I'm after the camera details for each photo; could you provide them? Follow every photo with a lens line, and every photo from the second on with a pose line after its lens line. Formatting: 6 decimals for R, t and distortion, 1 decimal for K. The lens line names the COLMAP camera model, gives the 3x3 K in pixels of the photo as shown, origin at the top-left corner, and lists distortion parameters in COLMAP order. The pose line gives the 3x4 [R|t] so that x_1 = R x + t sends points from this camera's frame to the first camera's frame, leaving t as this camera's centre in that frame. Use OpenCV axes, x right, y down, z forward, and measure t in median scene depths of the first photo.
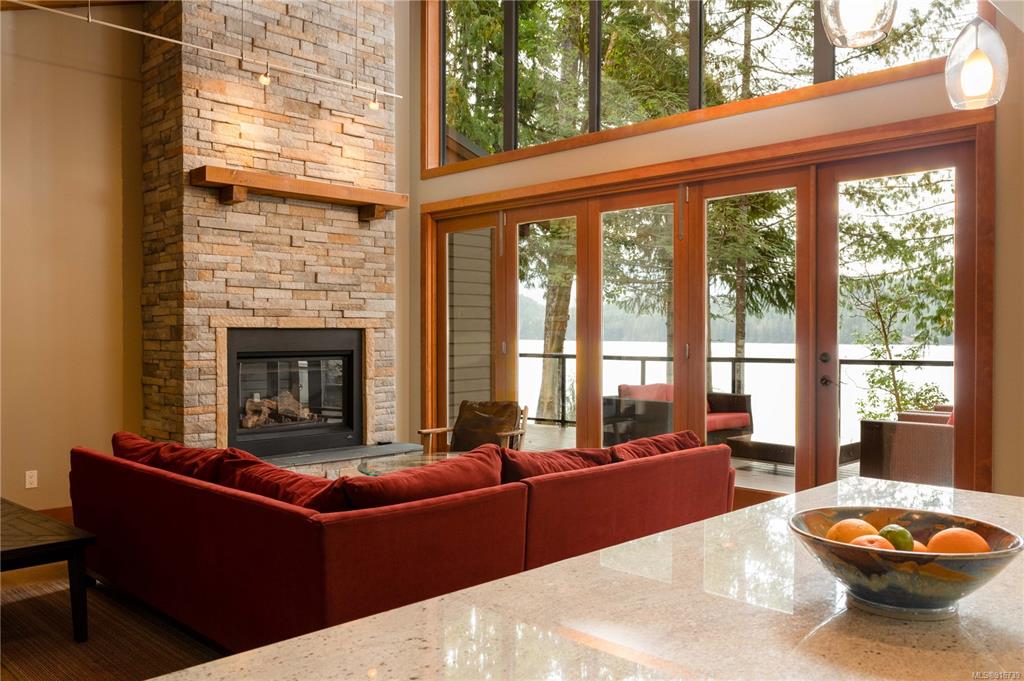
lens RADIAL K [[817.0, 0, 512.1], [0, 817.0, 335.8], [0, 0, 1]] dist [0.001328, -0.012242]
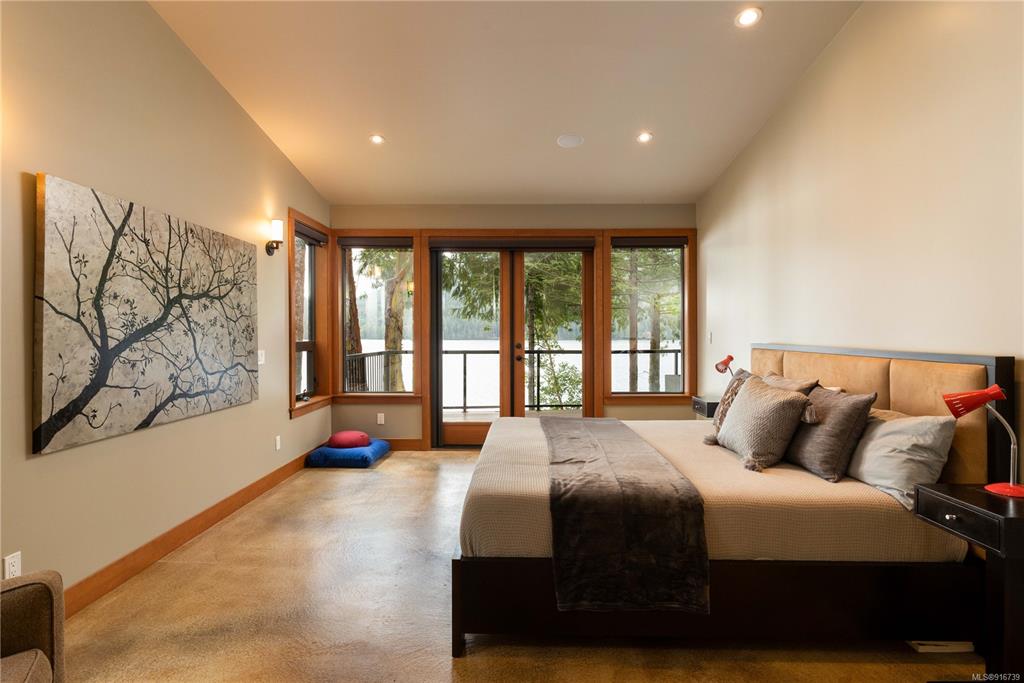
lens RADIAL K [[501.2, 0, 509.3], [0, 501.2, 338.5], [0, 0, 1]] dist [-0.011354, 0.002214]
pose [[0.729576, -0.005836, 0.683874, -0.351885], [0.003046, 0.999981, 0.005284, 0.000139], [-0.683893, -0.001772, 0.729581, 0.347380]]
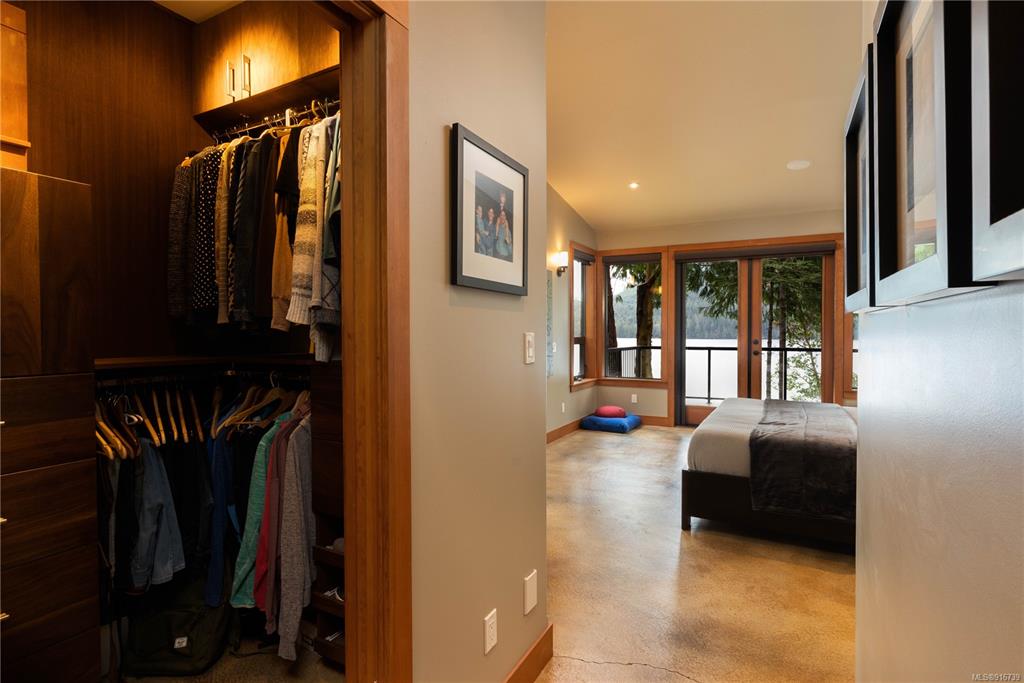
lens RADIAL K [[501.2, 0, 518.2], [0, 501.2, 340.0], [0, 0, 1]] dist [-0.011354, 0.002214]
pose [[0.960363, -0.003339, 0.278733, -0.428554], [0.000298, 0.999940, 0.010955, 0.001698], [-0.278753, -0.010438, 0.960306, 0.221342]]
